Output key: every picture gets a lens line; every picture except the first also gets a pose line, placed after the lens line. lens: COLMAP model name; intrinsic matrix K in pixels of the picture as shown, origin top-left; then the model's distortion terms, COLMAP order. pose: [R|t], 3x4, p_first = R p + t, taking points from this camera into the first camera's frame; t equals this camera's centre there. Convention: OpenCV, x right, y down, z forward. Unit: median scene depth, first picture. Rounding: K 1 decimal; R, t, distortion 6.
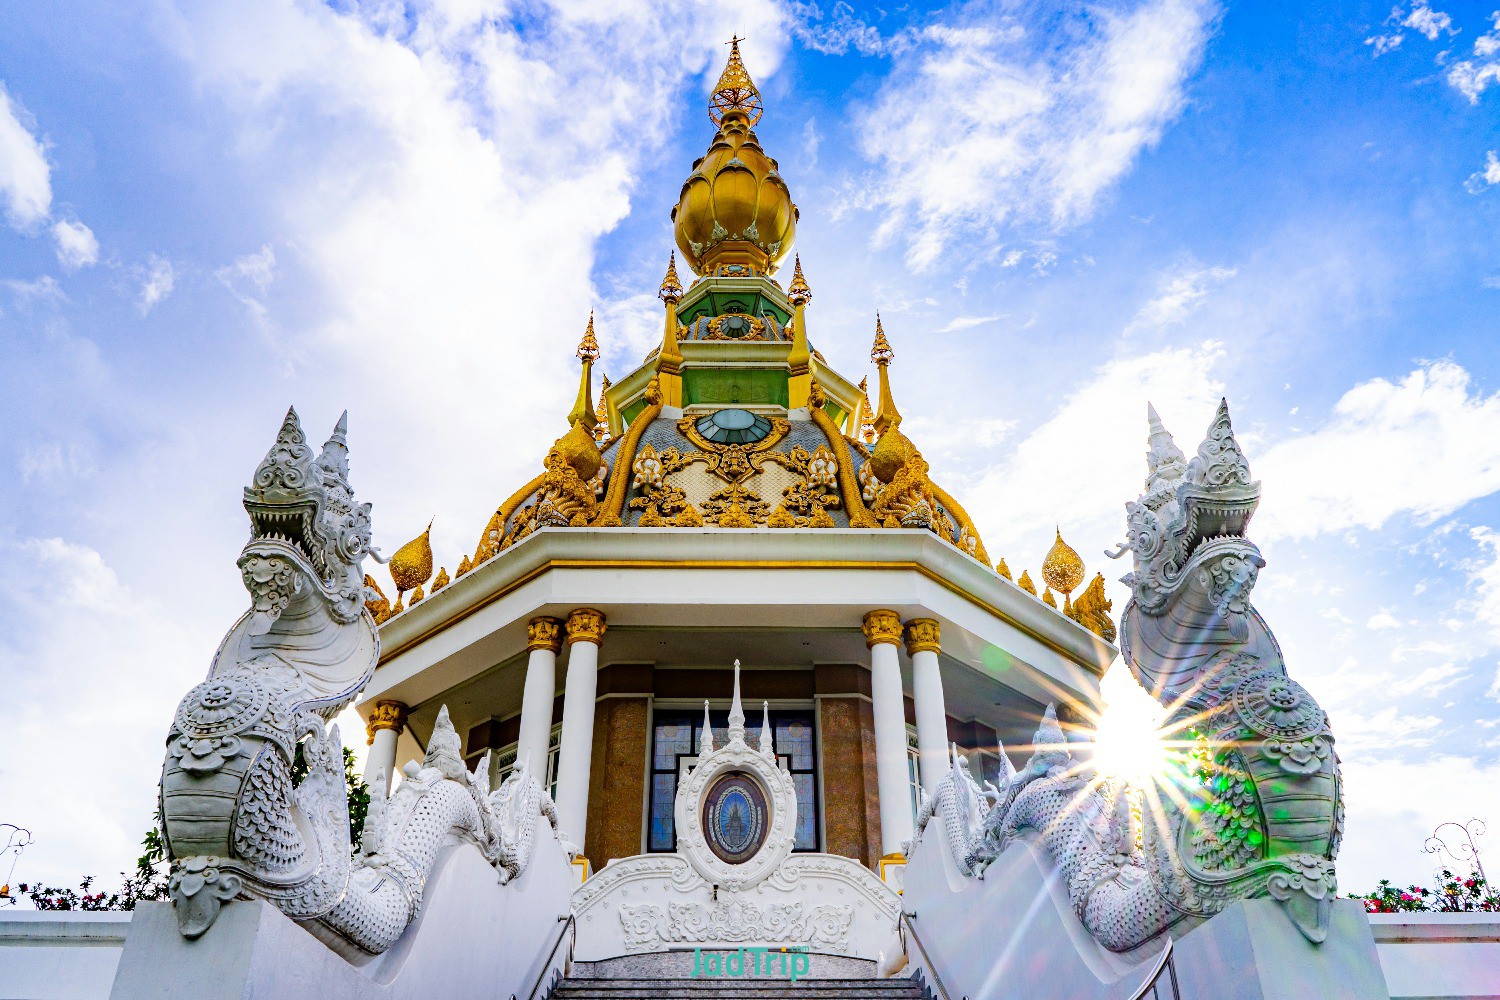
lens RADIAL K [[1021.2, 0, 750.0], [0, 1021.2, 500.0], [0, 0, 1]] dist [-0.004468, -0.001879]
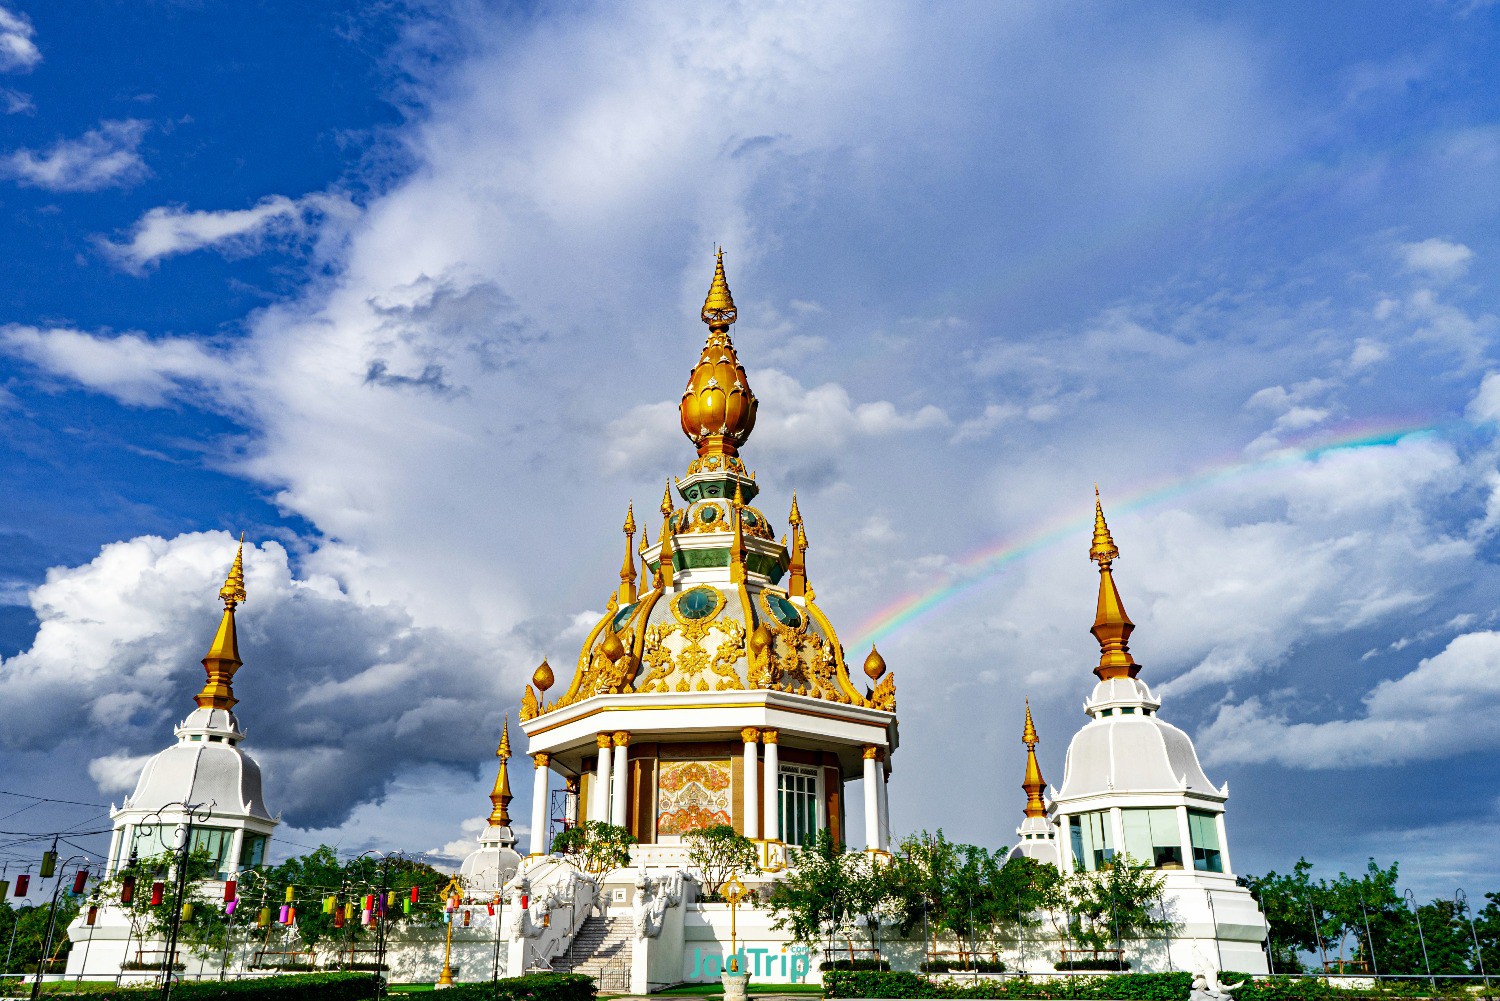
lens RADIAL K [[1021.2, 0, 750.0], [0, 1021.2, 500.5], [0, 0, 1]] dist [-0.004468, -0.001879]
pose [[0.986734, -0.063847, -0.149266, 0.442979], [0.088289, 0.982613, 0.163333, -0.656354], [0.136242, -0.174345, 0.975214, -0.967653]]
